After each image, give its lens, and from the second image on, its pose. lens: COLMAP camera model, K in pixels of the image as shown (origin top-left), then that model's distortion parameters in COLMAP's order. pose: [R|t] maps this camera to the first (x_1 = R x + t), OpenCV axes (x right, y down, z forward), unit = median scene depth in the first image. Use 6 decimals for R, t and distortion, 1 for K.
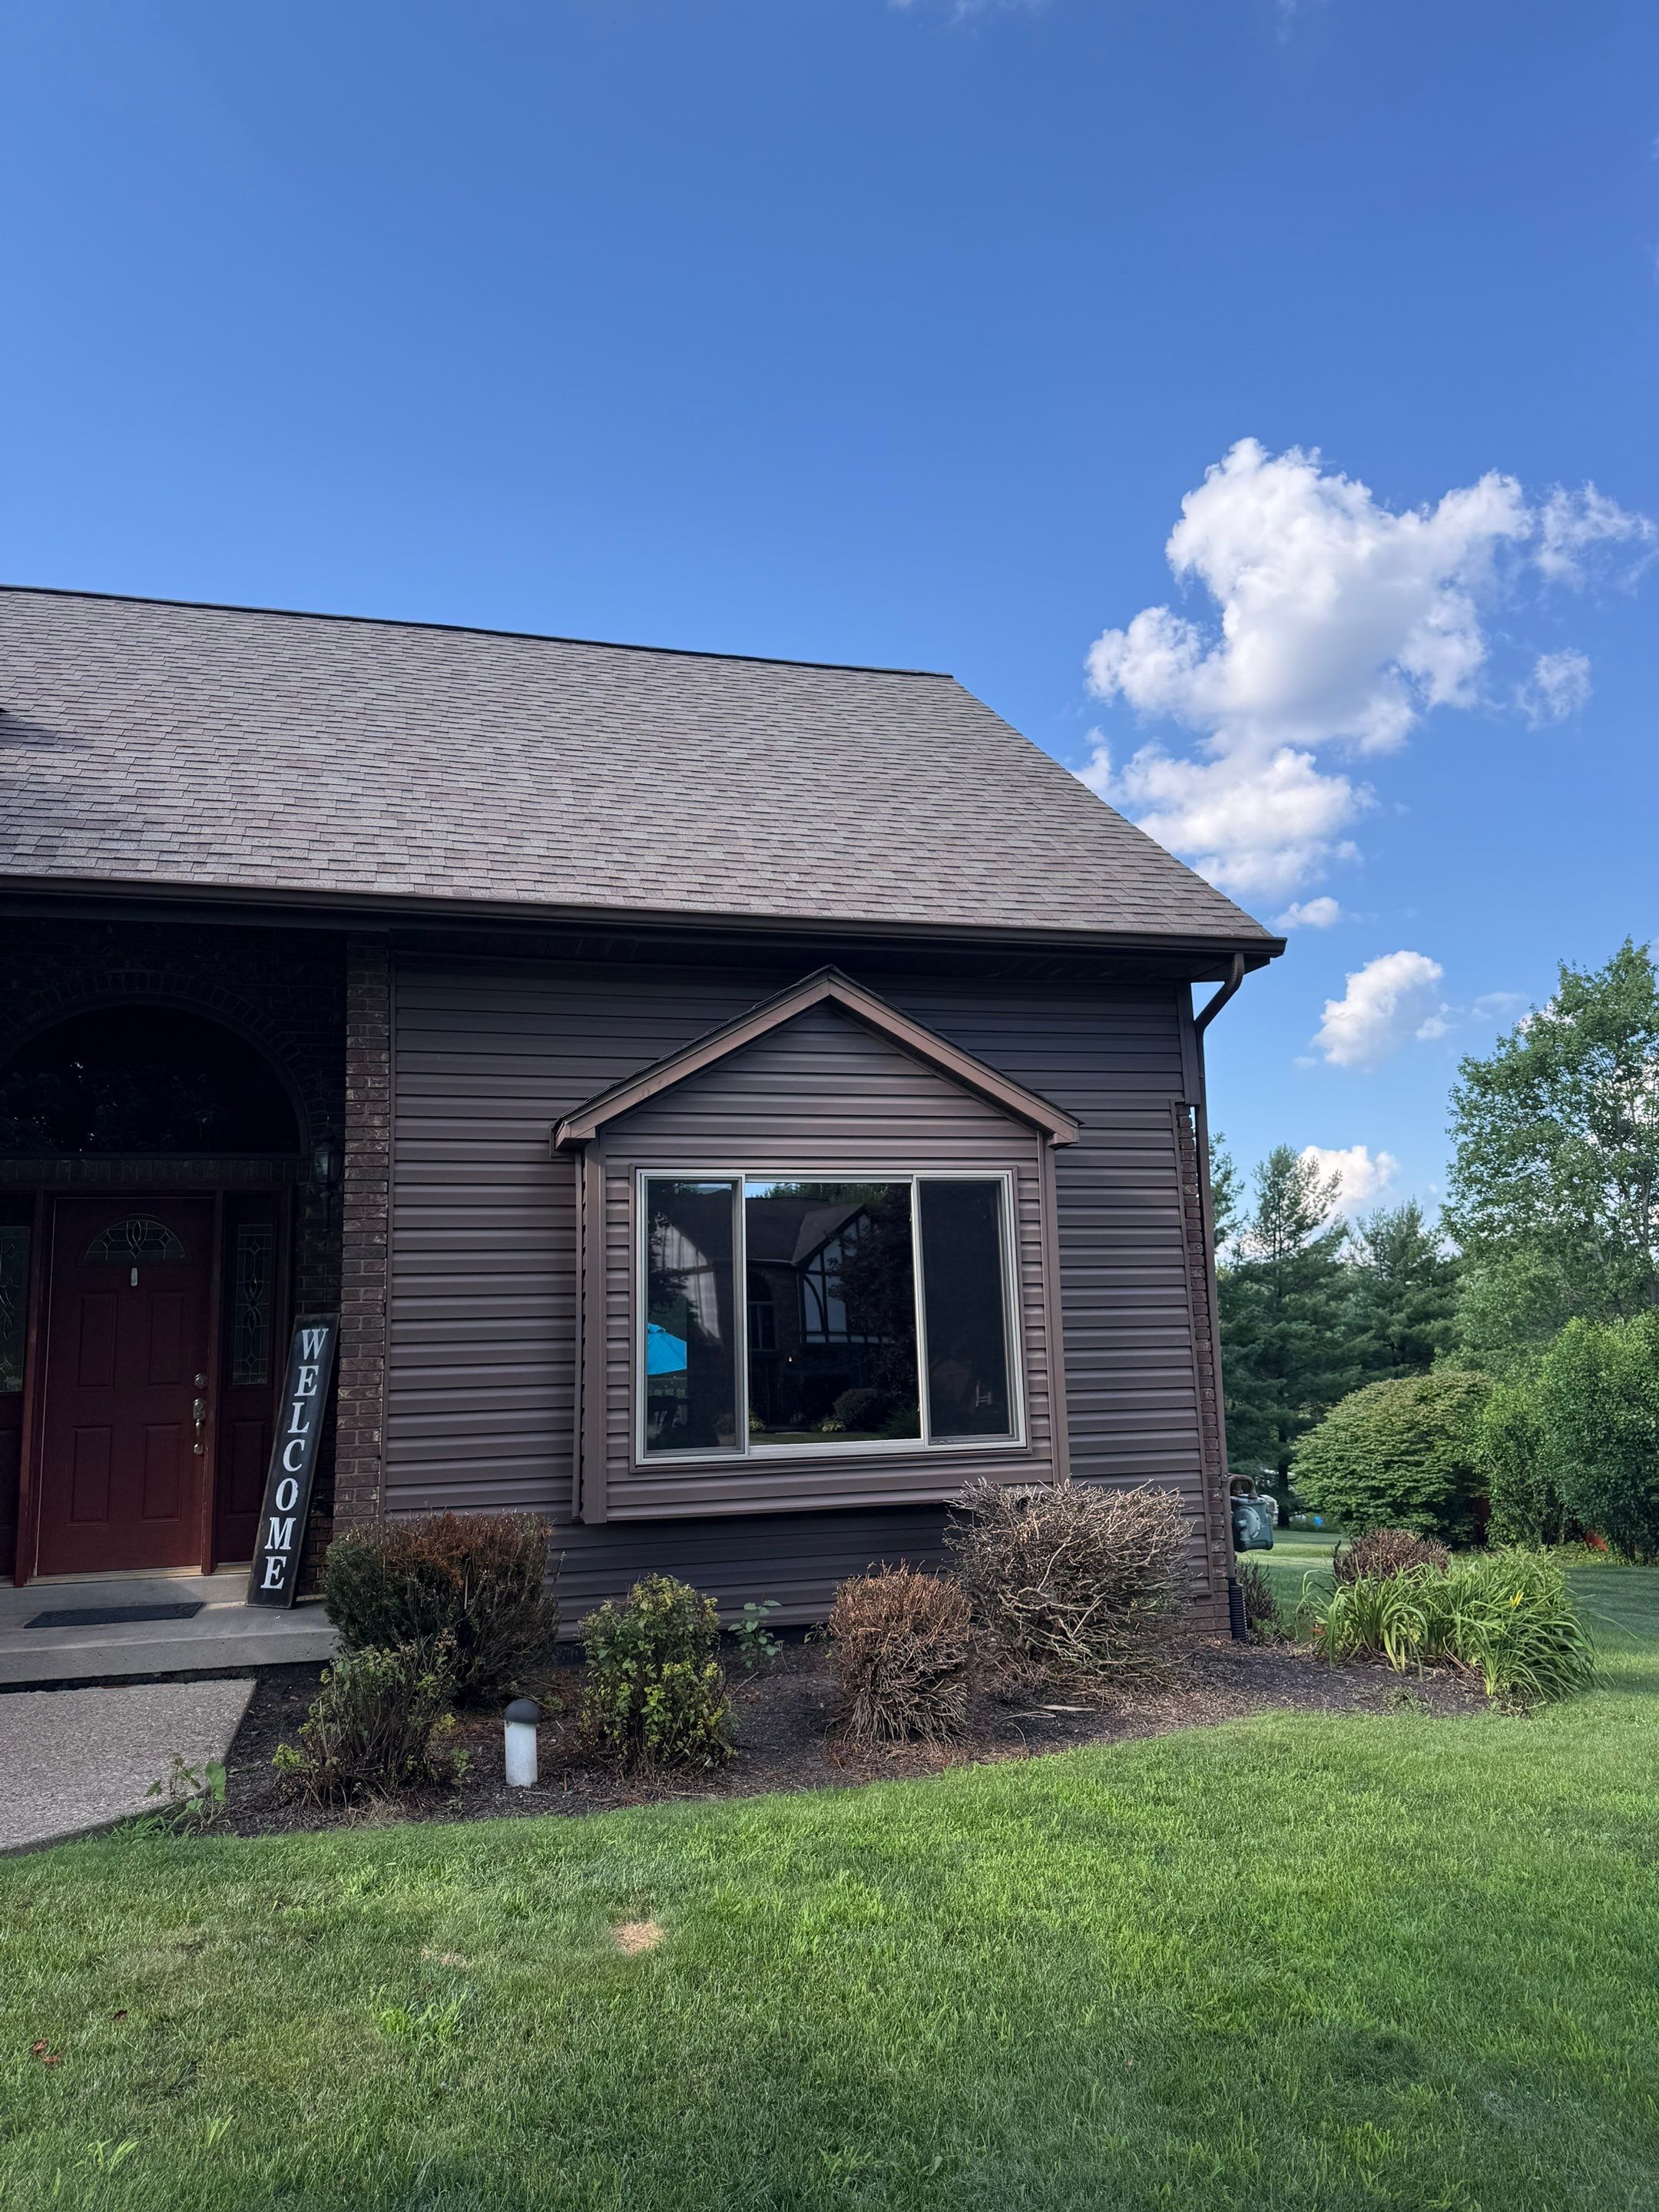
lens RADIAL K [[1565.7, 0, 828.5], [0, 1565.7, 1117.1], [0, 0, 1]] dist [0.000953, 0.000590]
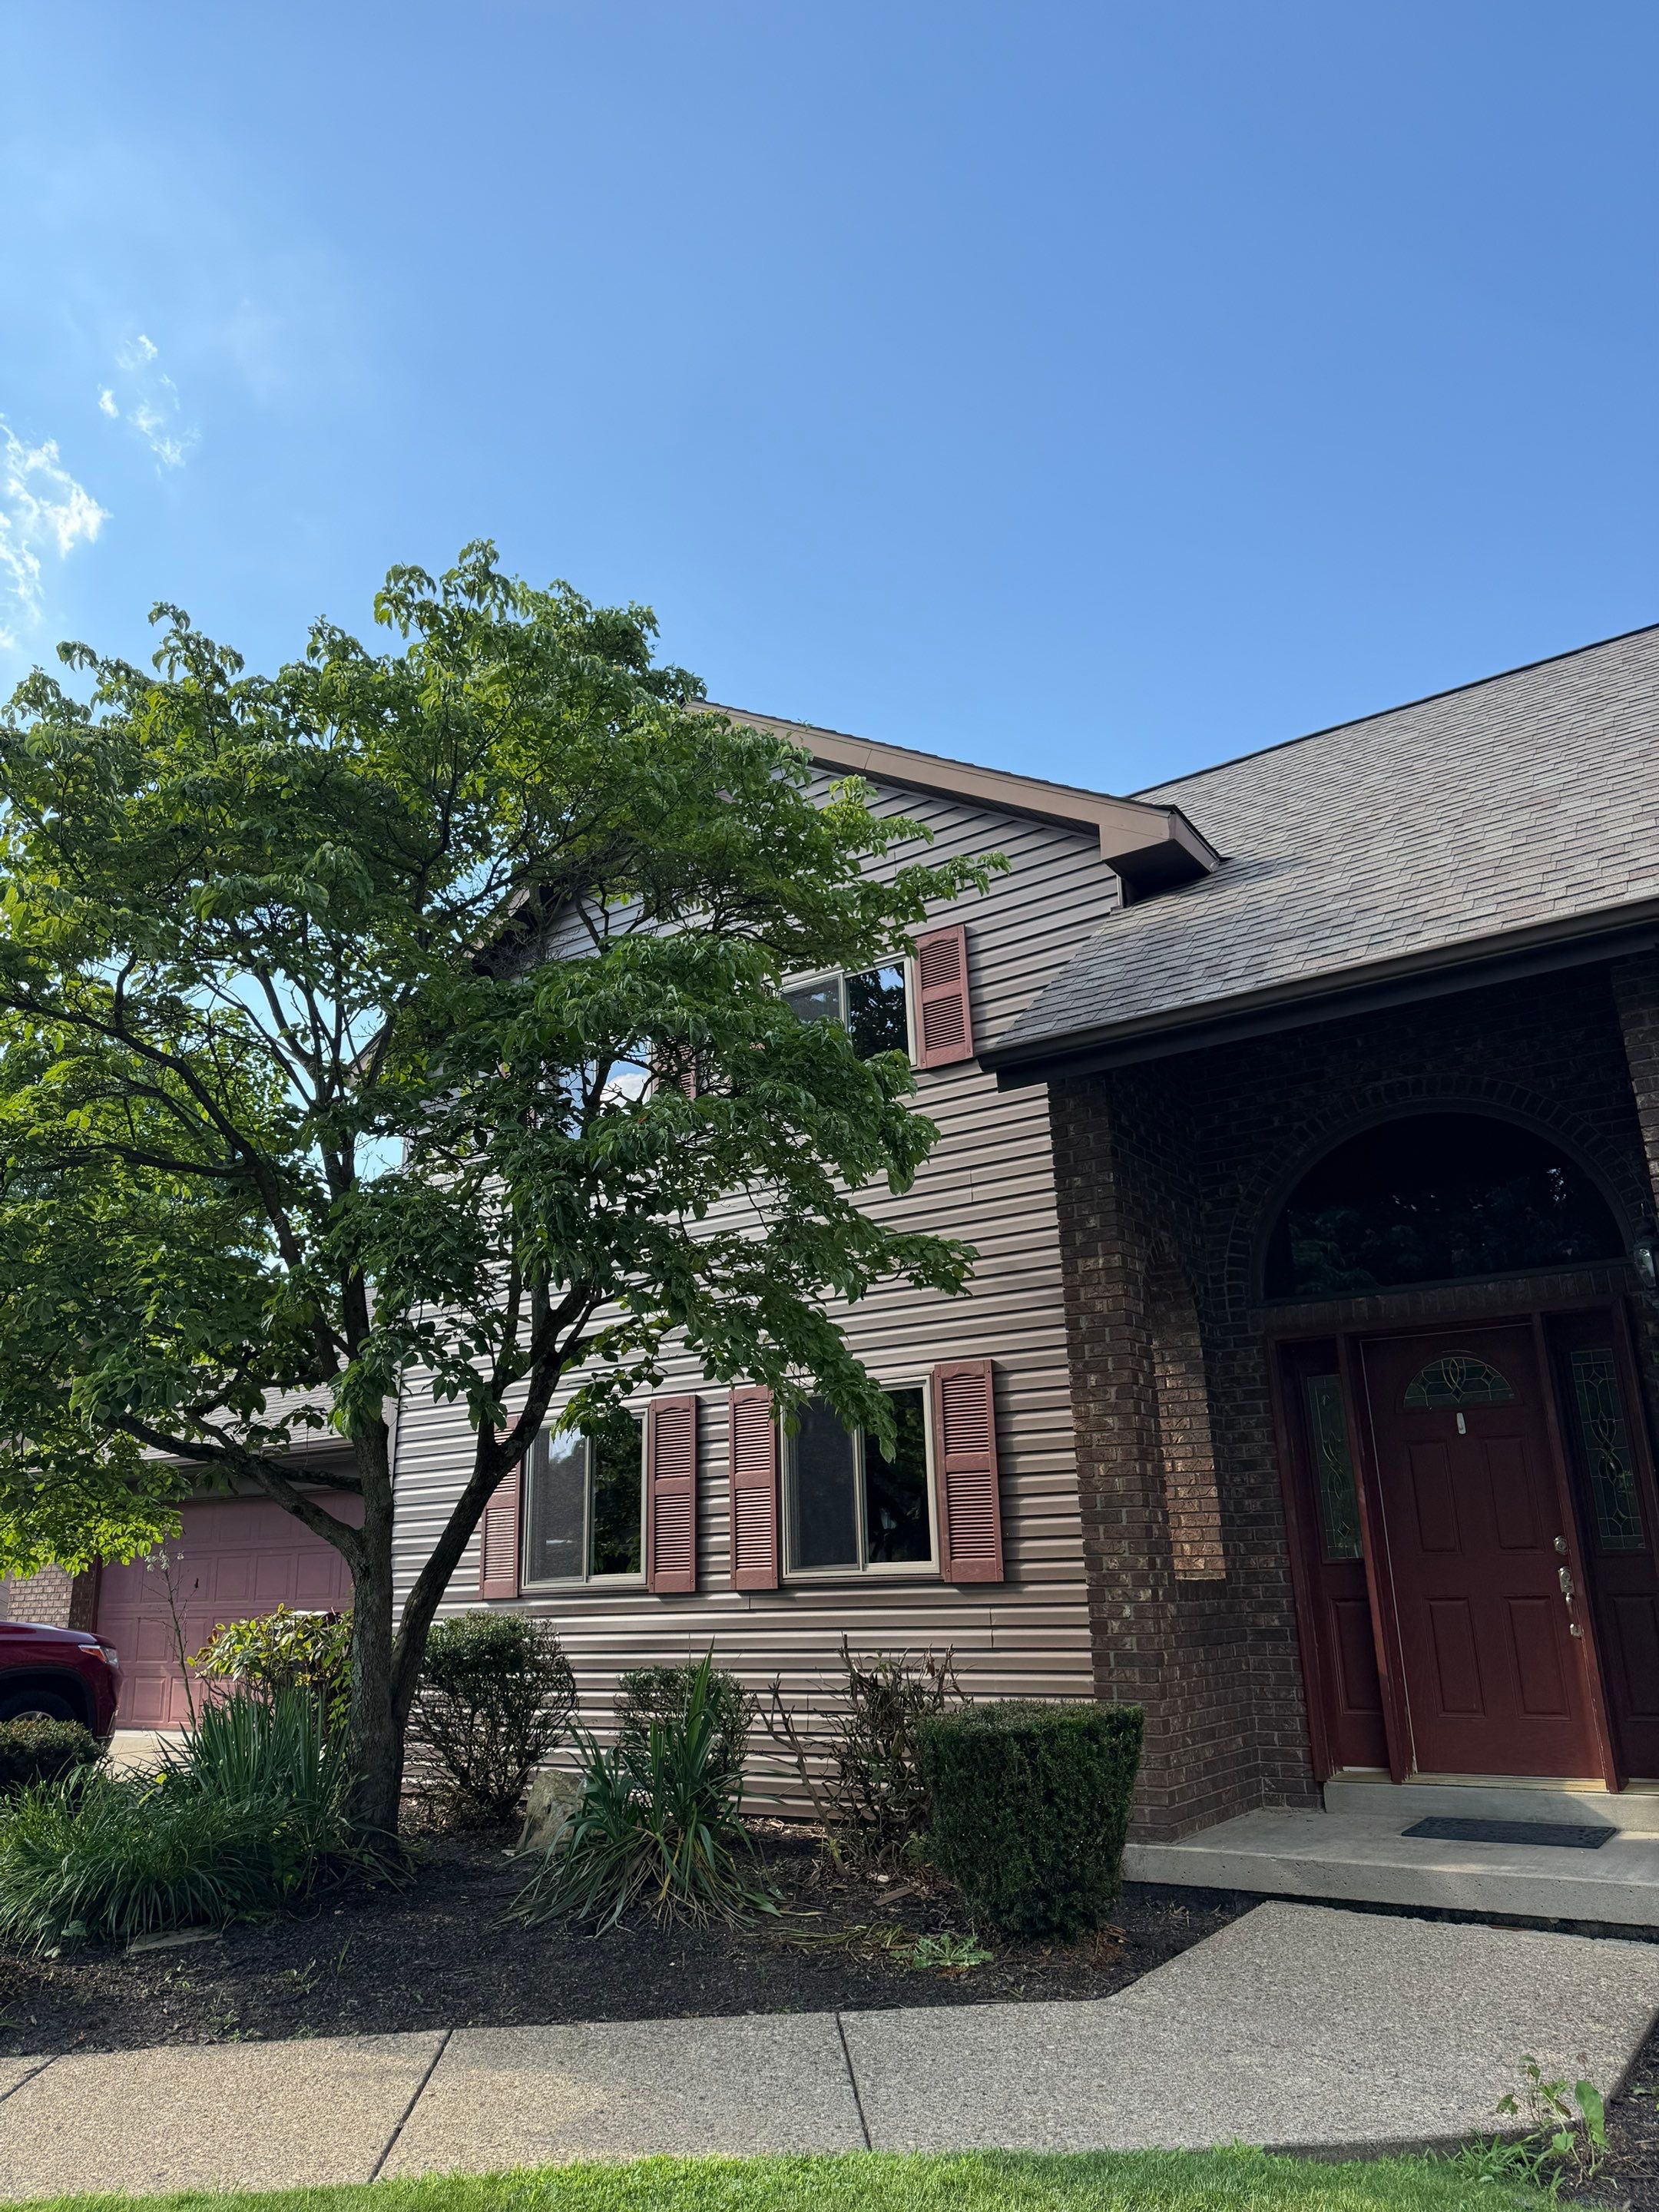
lens RADIAL K [[1565.7, 0, 828.5], [0, 1565.7, 1117.1], [0, 0, 1]] dist [0.000953, 0.000590]
pose [[0.647237, -0.205496, -0.734068, 0.003416], [0.130180, 0.978630, -0.159177, 0.030659], [0.751091, 0.007464, 0.660157, 0.174980]]
